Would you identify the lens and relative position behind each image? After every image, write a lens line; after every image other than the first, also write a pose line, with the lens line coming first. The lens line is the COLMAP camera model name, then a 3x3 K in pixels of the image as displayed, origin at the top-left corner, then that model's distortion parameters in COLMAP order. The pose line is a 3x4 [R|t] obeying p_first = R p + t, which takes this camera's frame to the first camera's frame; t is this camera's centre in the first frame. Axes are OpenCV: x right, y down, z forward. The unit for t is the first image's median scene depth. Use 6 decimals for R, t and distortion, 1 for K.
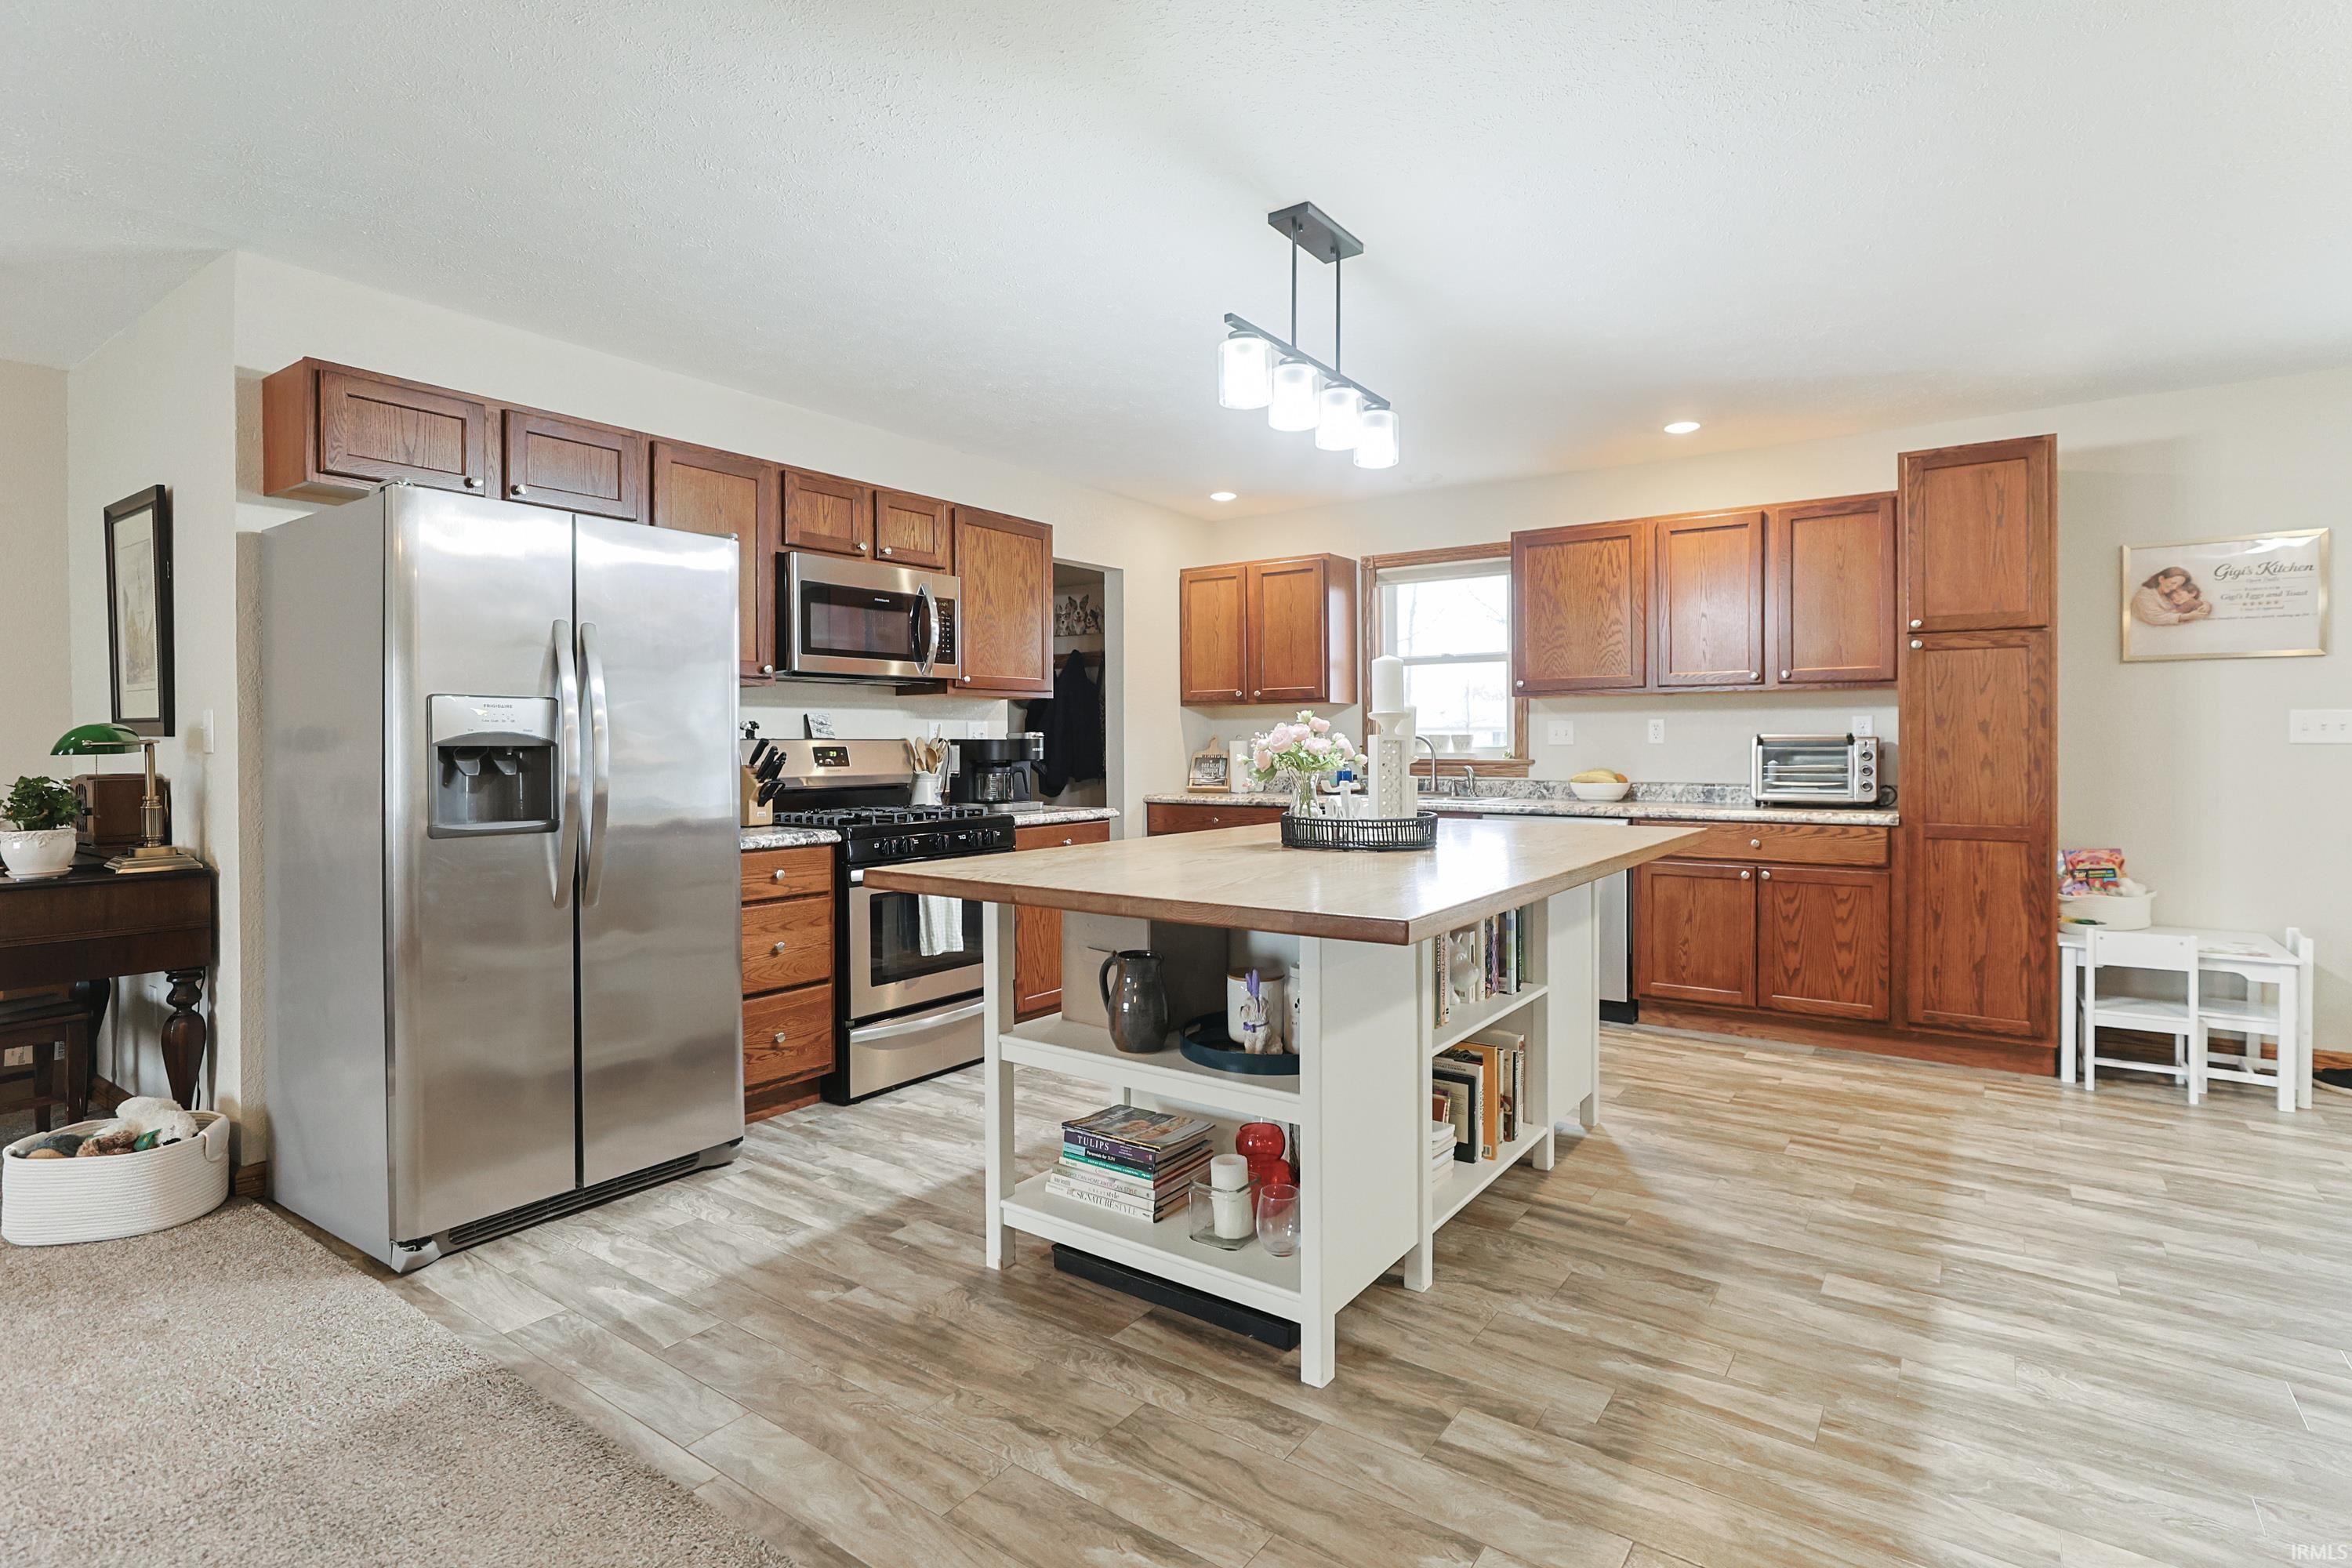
lens RADIAL K [[1064.7, 0, 1181.4], [0, 1064.7, 751.3], [0, 0, 1]] dist [-0.012767, 0.000182]
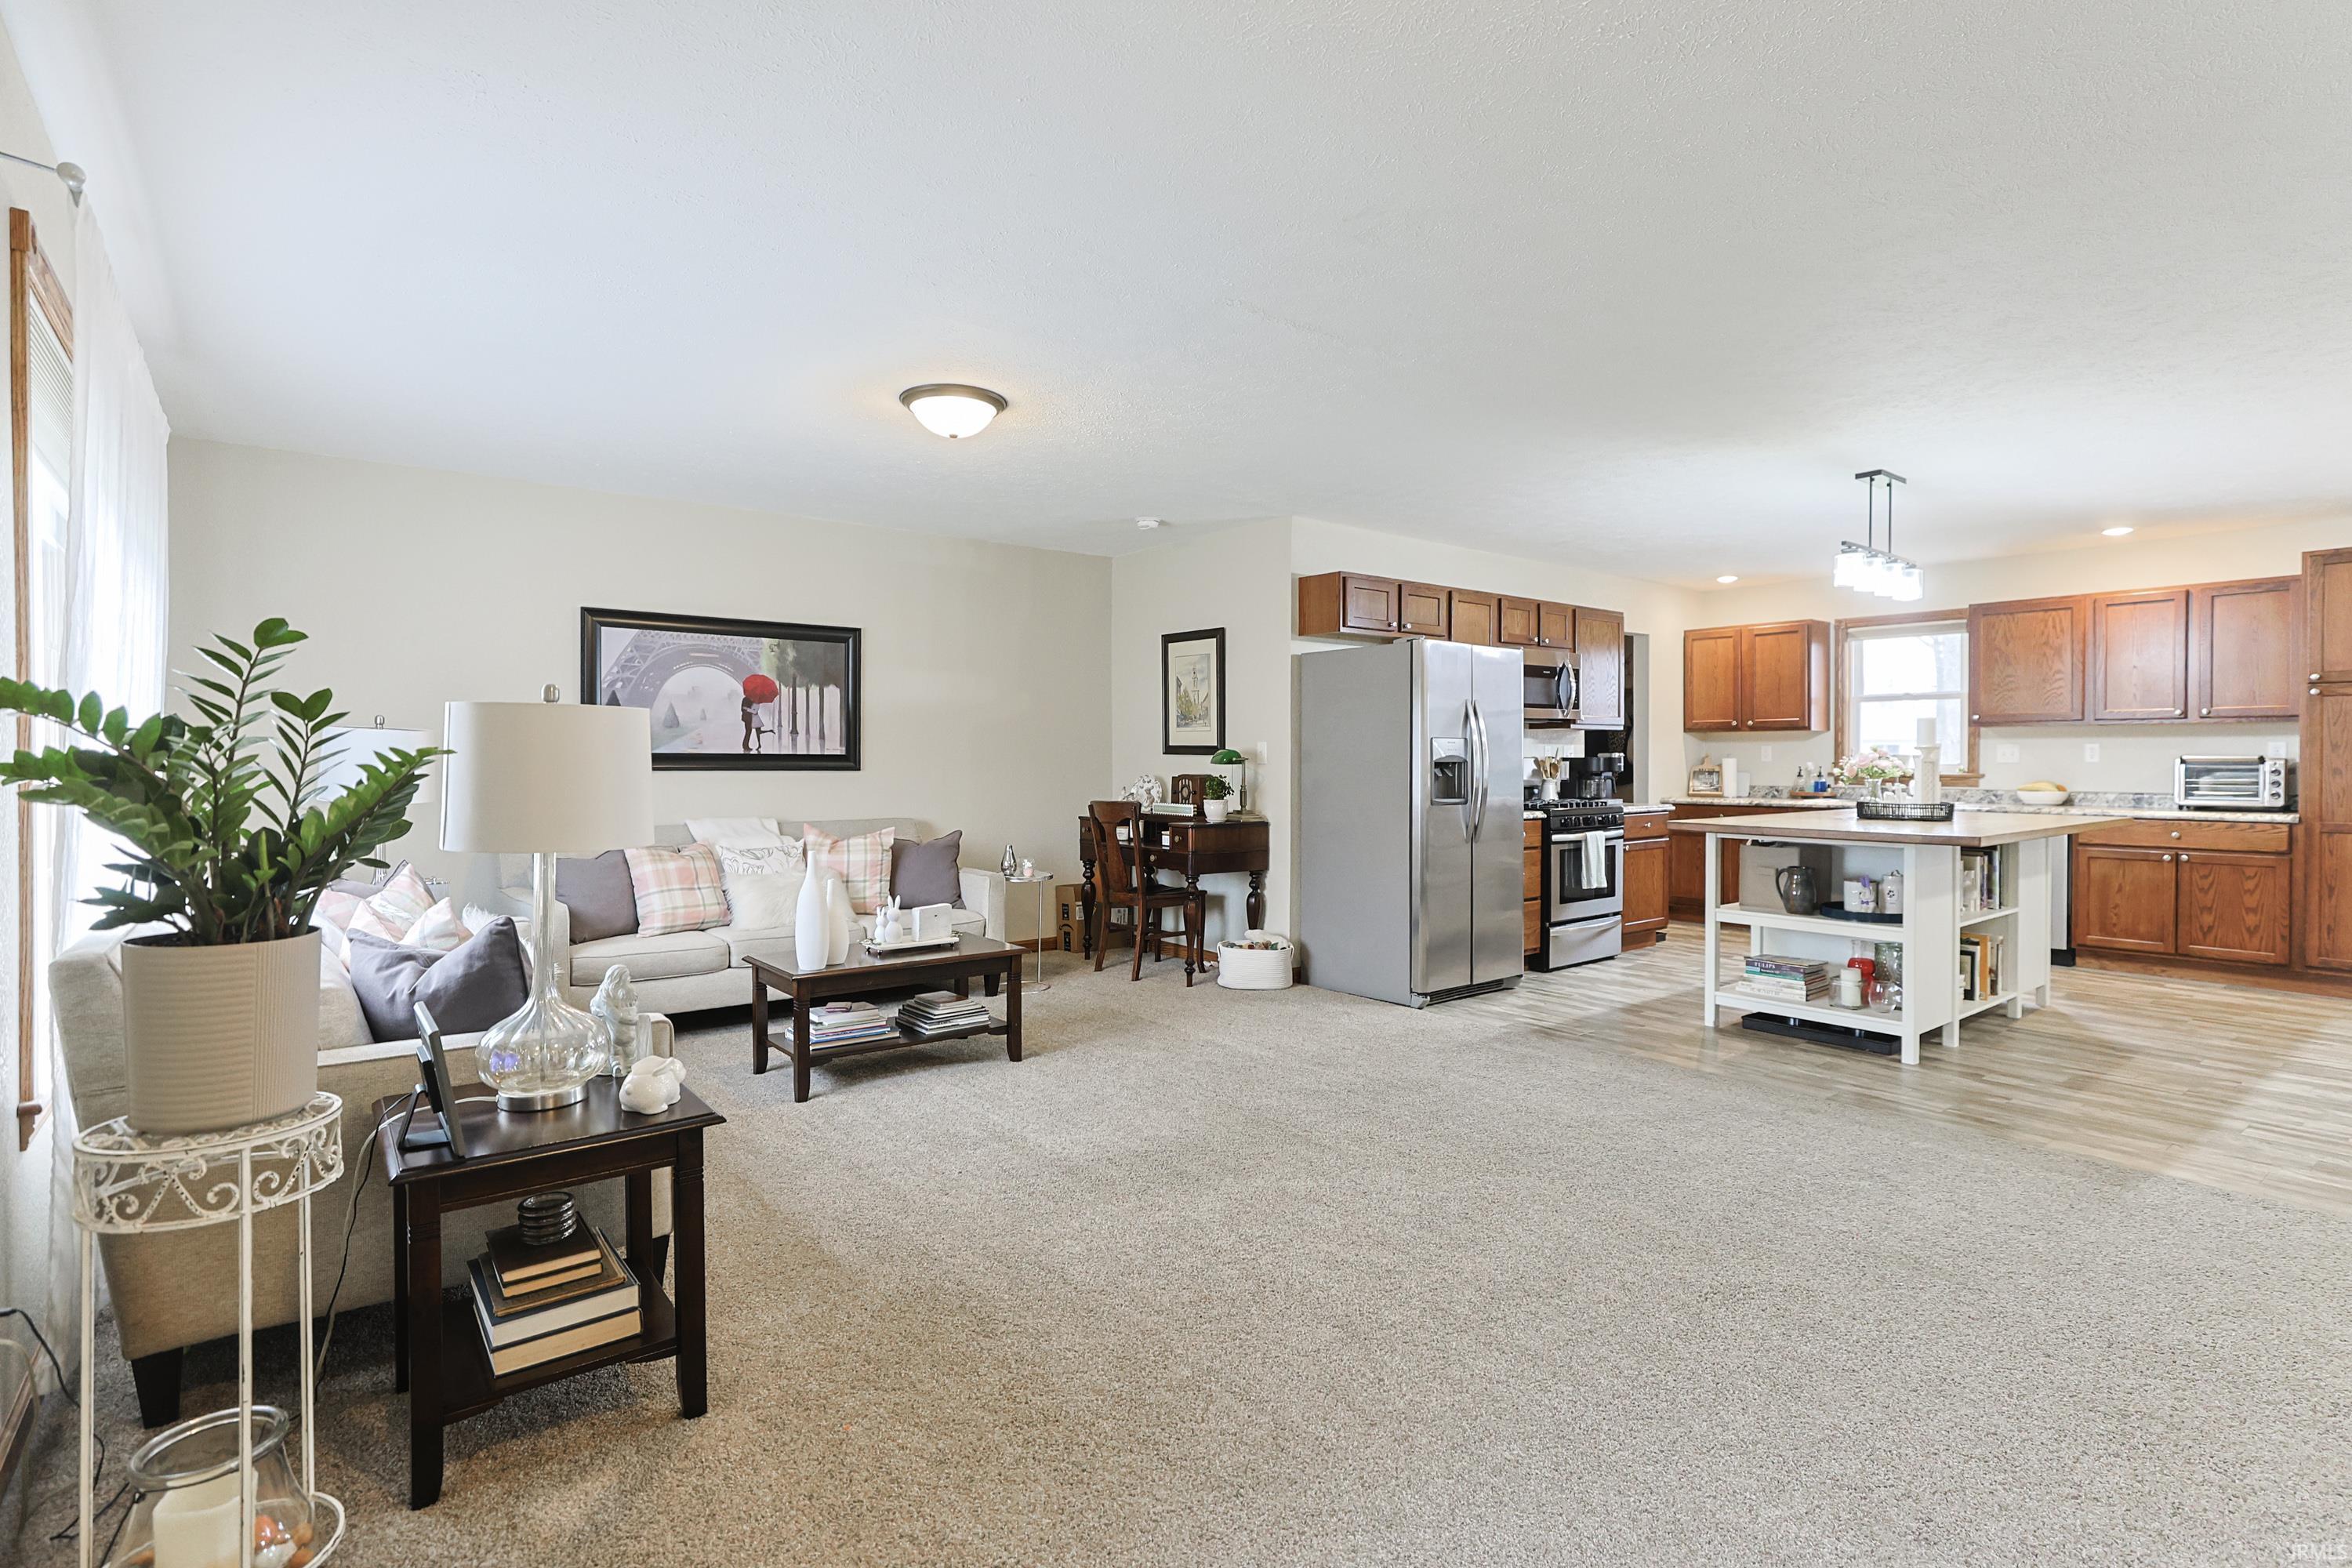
lens RADIAL K [[1151.4, 0, 1174.3], [0, 1151.4, 768.9], [0, 0, 1]] dist [-0.037582, 0.019193]
pose [[0.967432, 0.006466, -0.253047, -0.351589], [-0.005448, 0.999974, 0.004725, 0.000649], [0.253071, -0.003193, 0.967442, -0.761204]]
